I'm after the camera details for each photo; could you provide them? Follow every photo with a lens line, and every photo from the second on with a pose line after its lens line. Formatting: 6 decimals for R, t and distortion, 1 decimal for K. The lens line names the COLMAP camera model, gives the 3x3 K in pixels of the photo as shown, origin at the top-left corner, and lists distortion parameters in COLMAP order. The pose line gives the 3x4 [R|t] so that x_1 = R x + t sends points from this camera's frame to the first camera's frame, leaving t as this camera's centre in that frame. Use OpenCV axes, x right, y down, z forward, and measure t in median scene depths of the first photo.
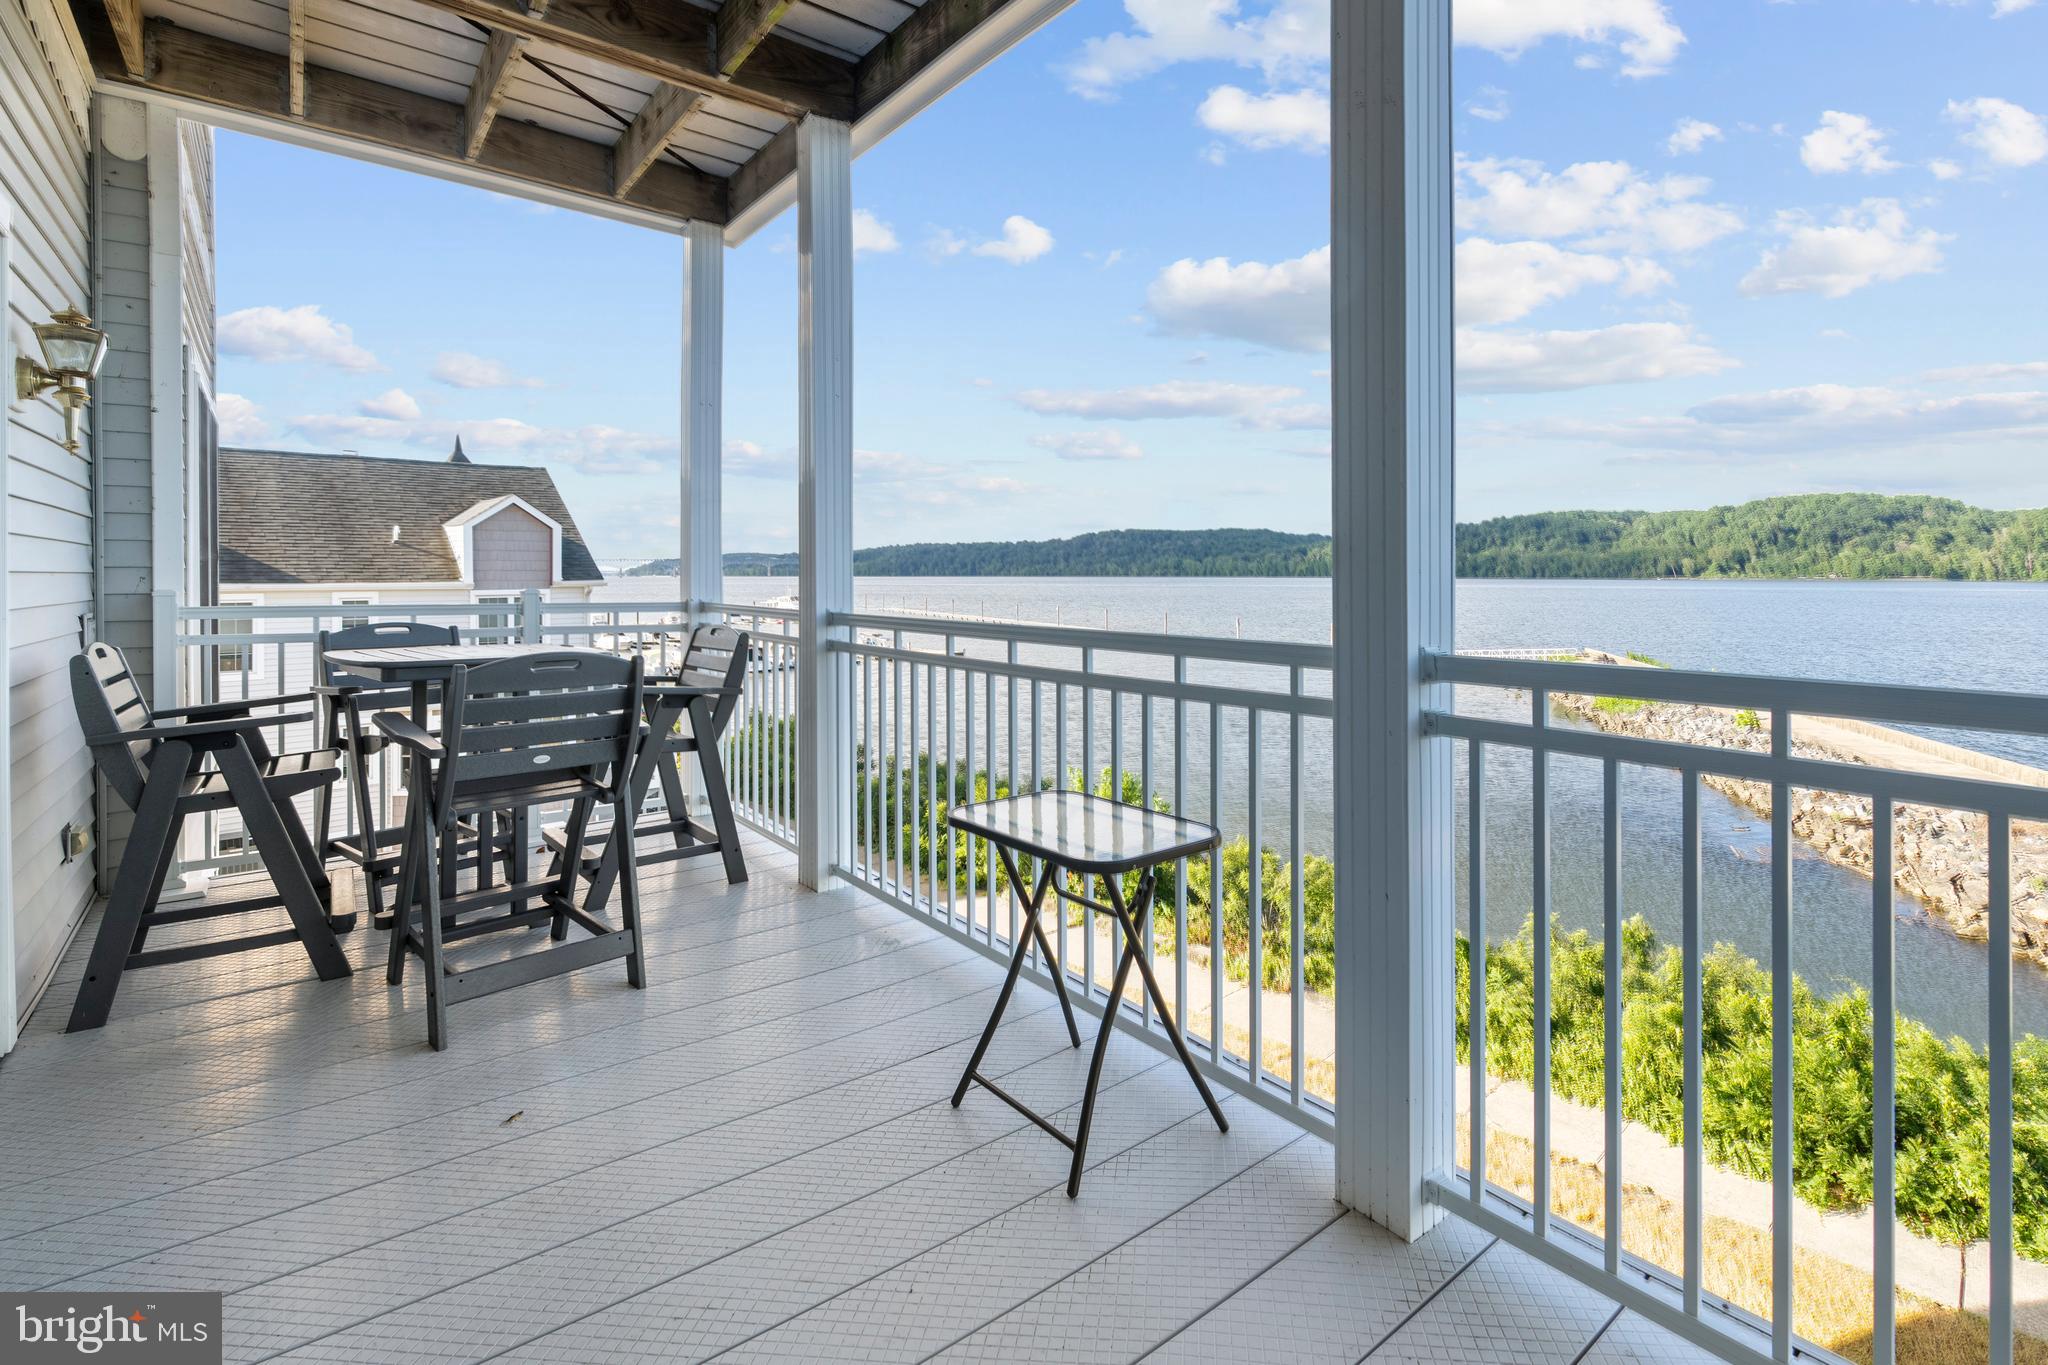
lens RADIAL K [[958.5, 0, 1048.9], [0, 958.5, 579.9], [0, 0, 1]] dist [-0.003977, 0.000501]
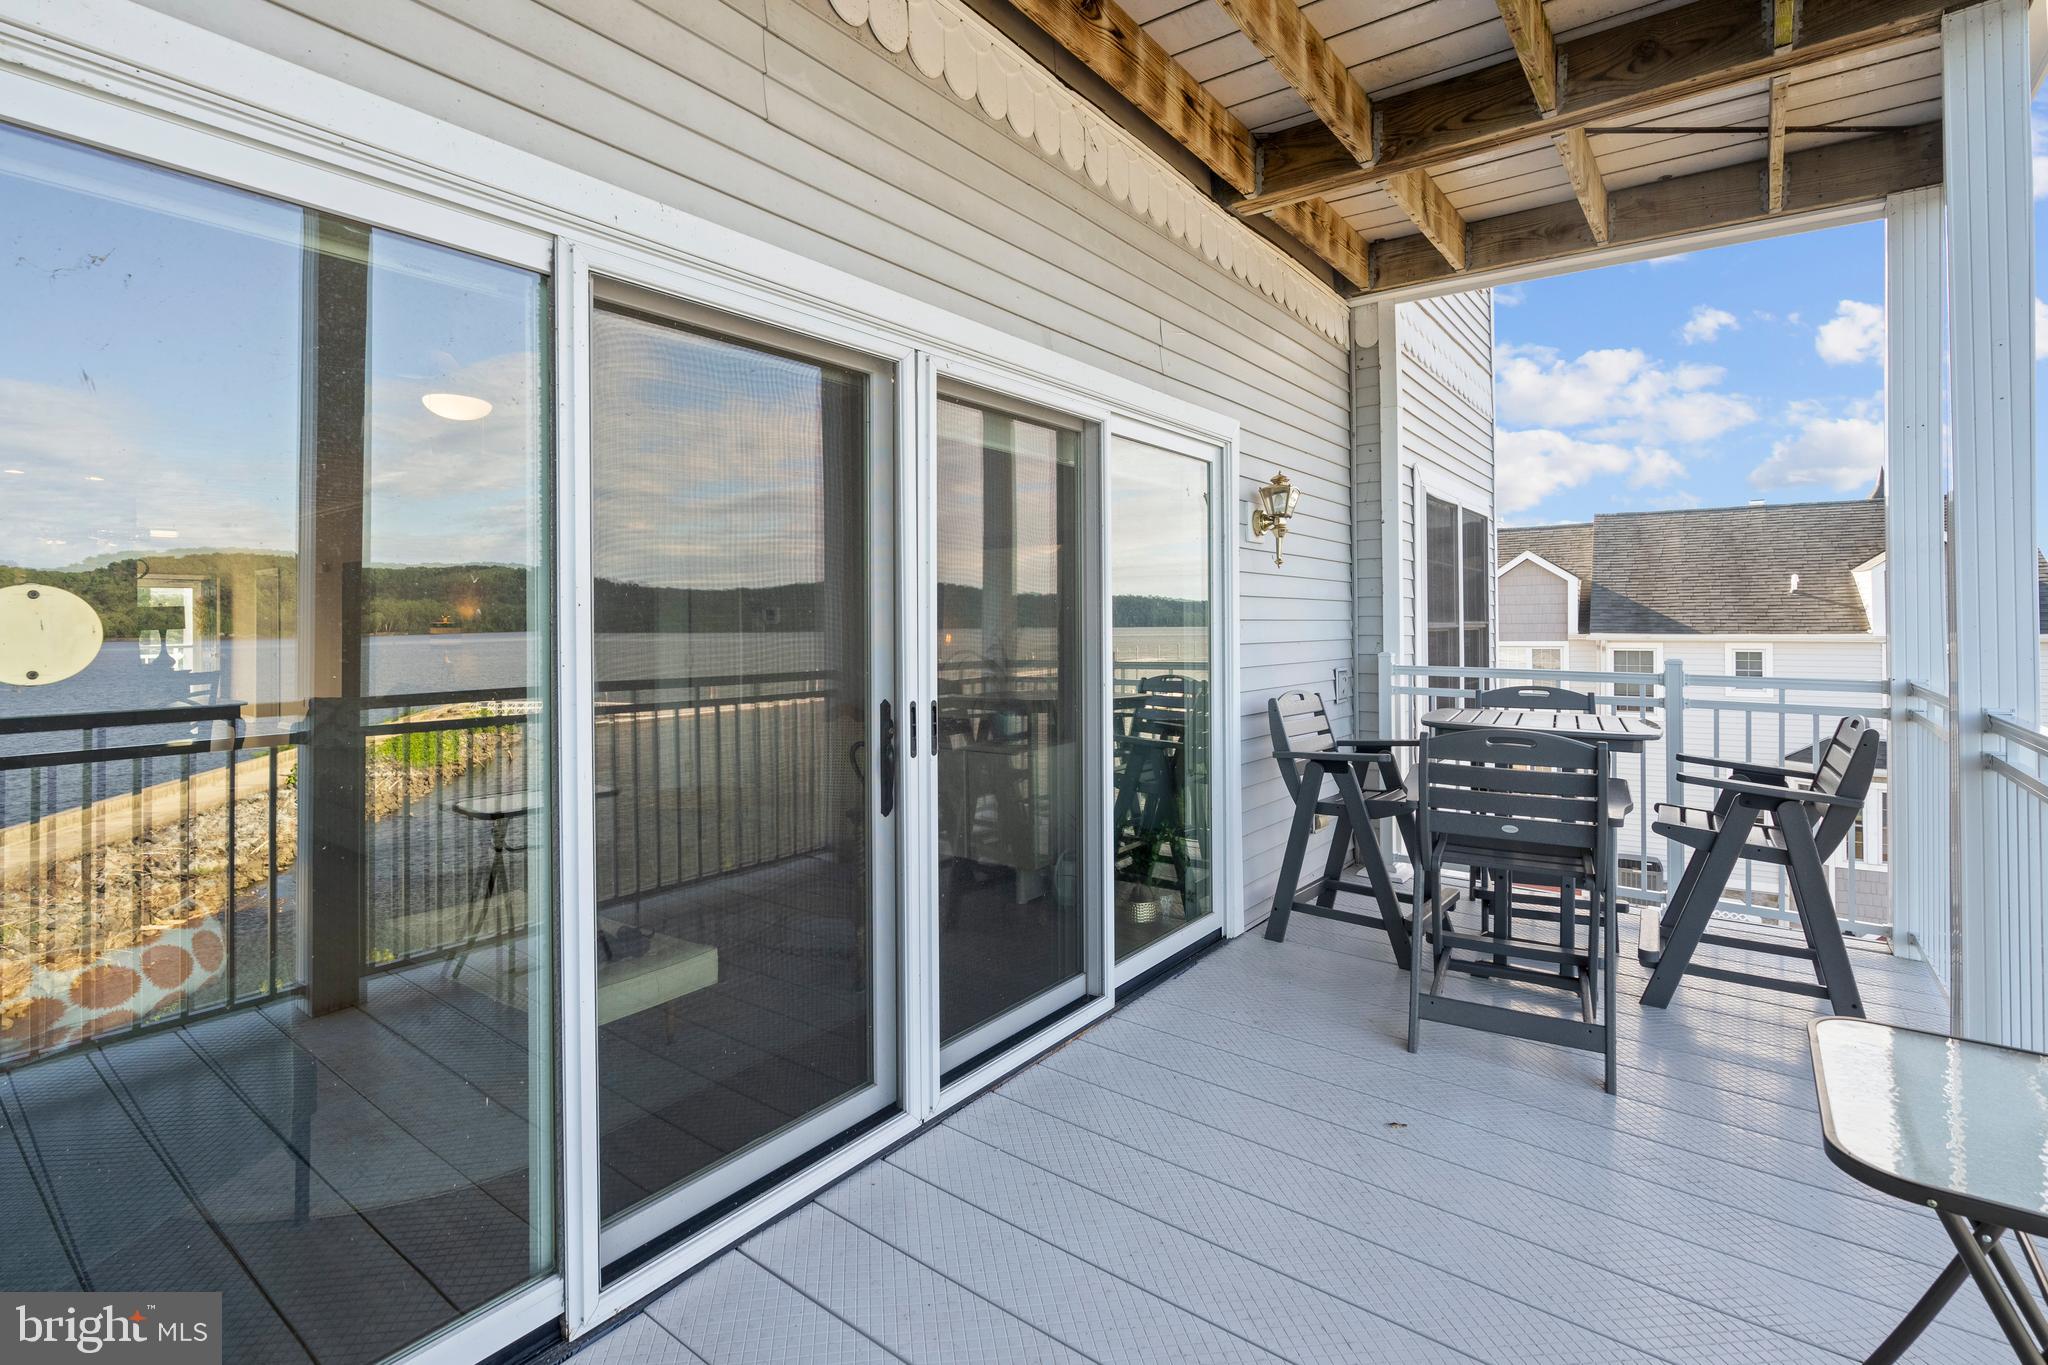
lens RADIAL K [[950.0, 0, 1028.6], [0, 950.0, 622.5], [0, 0, 1]] dist [-0.004810, -0.000164]
pose [[0.247986, 0.000337, -0.968763, 0.202392], [-0.004375, 0.999990, -0.000772, -0.021793], [0.968754, 0.004430, 0.247986, 0.124838]]
